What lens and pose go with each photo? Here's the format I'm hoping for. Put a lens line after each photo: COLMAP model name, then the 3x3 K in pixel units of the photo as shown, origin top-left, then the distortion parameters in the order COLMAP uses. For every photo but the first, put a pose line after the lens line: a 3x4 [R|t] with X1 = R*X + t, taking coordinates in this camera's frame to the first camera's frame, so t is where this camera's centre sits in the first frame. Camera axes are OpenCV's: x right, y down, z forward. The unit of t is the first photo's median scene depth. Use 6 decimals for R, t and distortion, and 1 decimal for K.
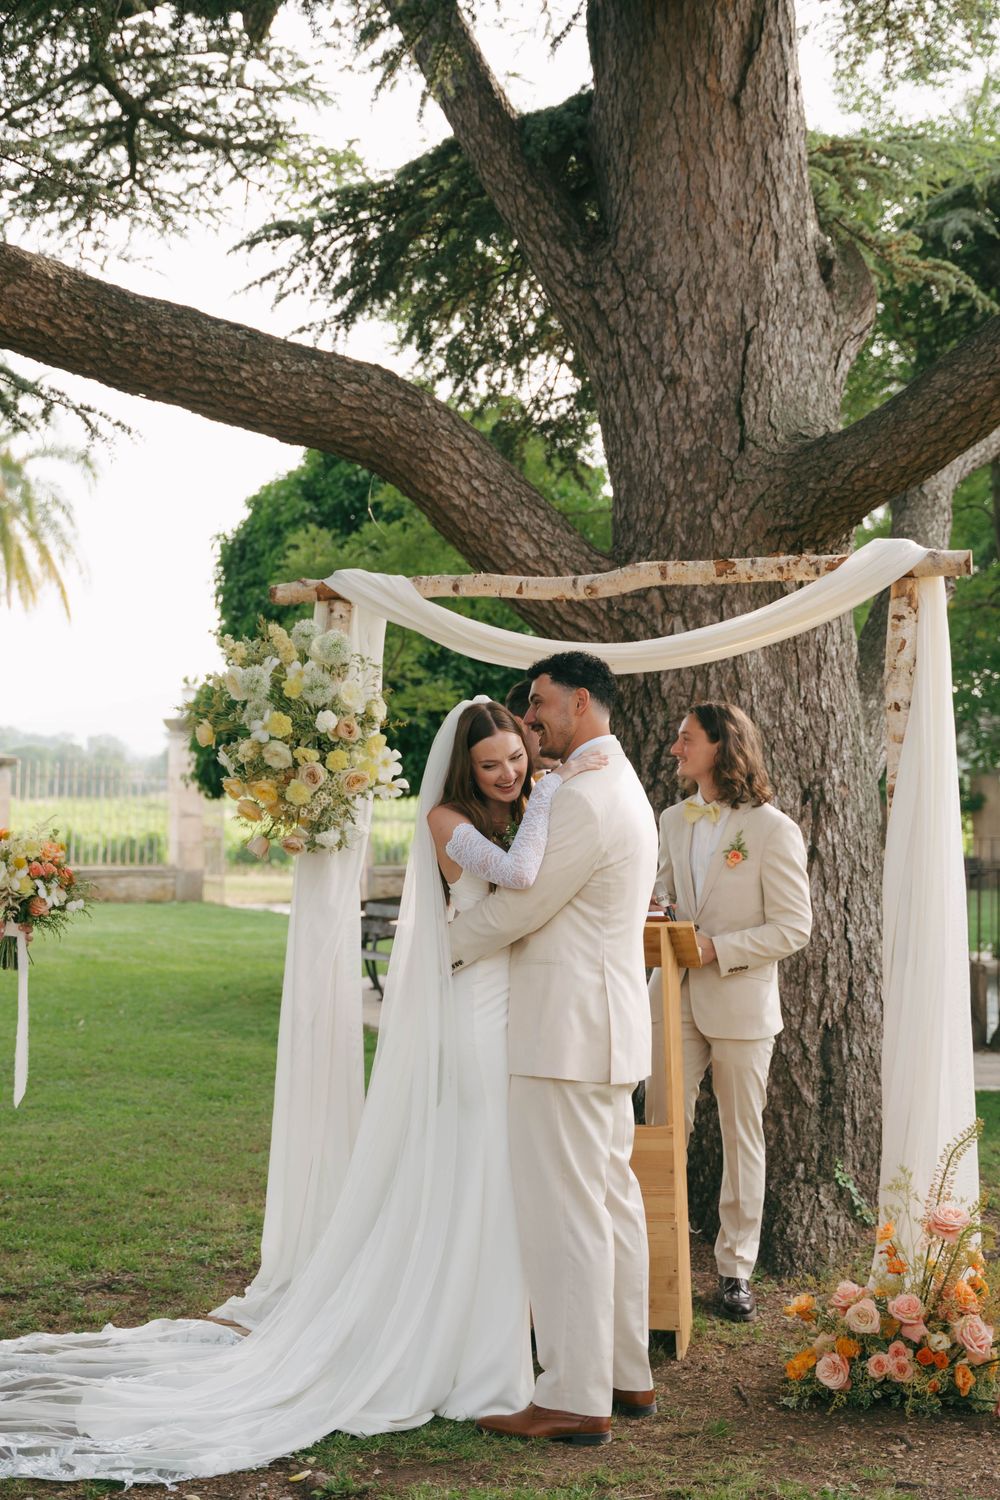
lens RADIAL K [[1965.0, 0, 500.0], [0, 1965.0, 750.0], [0, 0, 1]] dist [-0.008801, 0.024899]
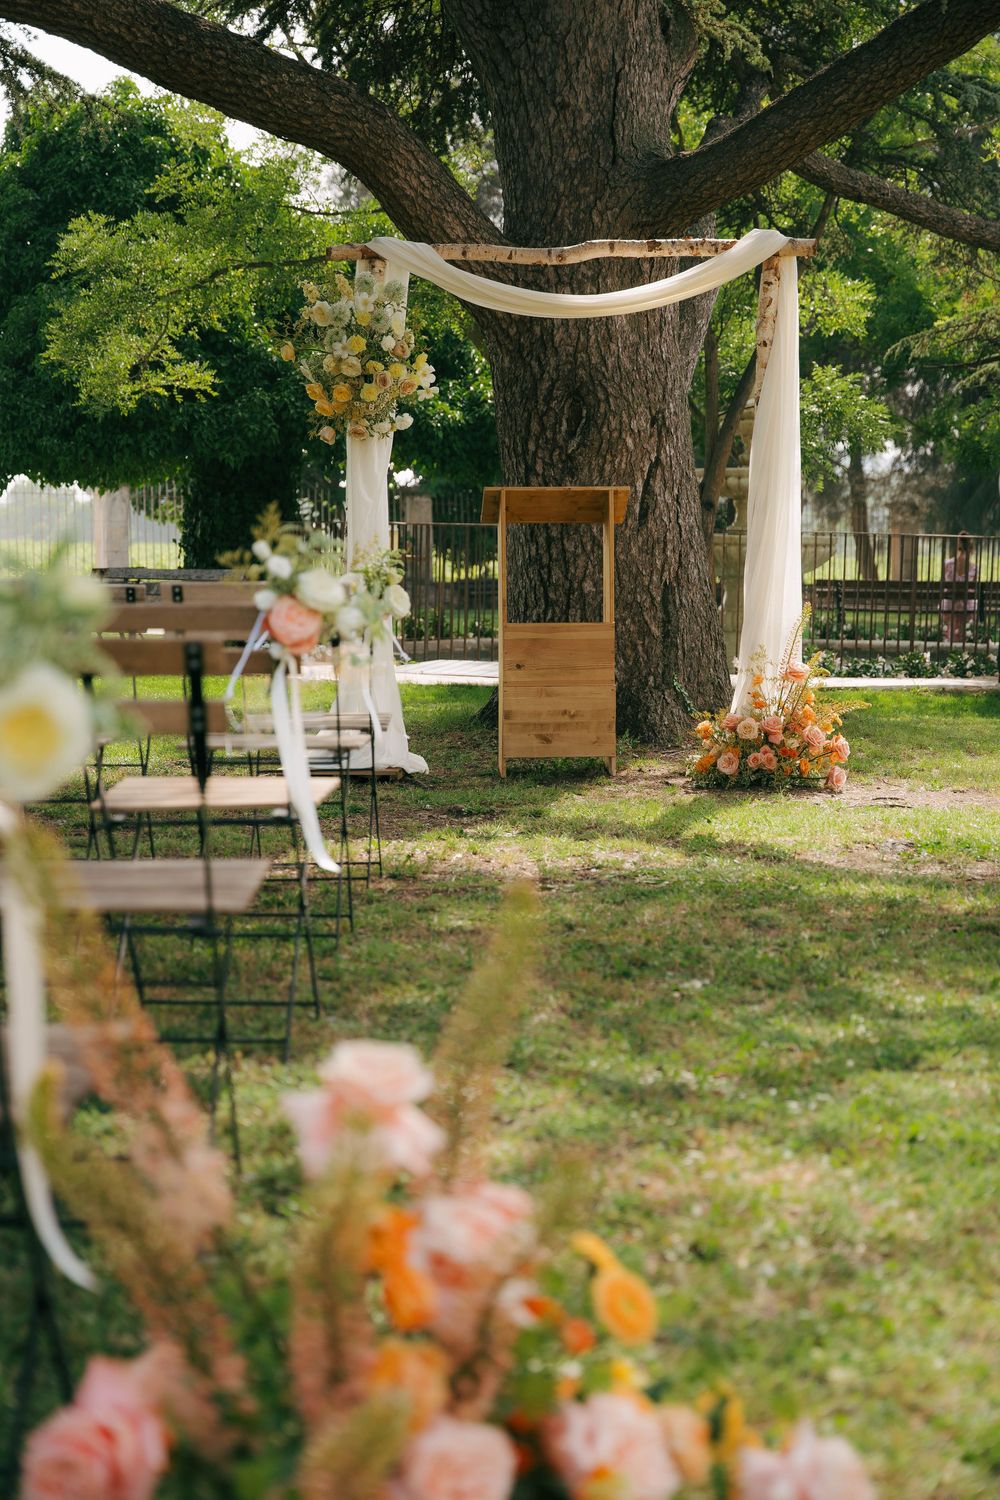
lens RADIAL K [[2096.9, 0, 500.0], [0, 2096.9, 750.0], [0, 0, 1]] dist [0.104780, 0.055451]
pose [[0.967686, -0.016240, 0.251634, -0.334185], [-0.013715, 0.993057, 0.116835, 0.083024], [-0.251784, -0.116511, 0.960745, -0.449216]]
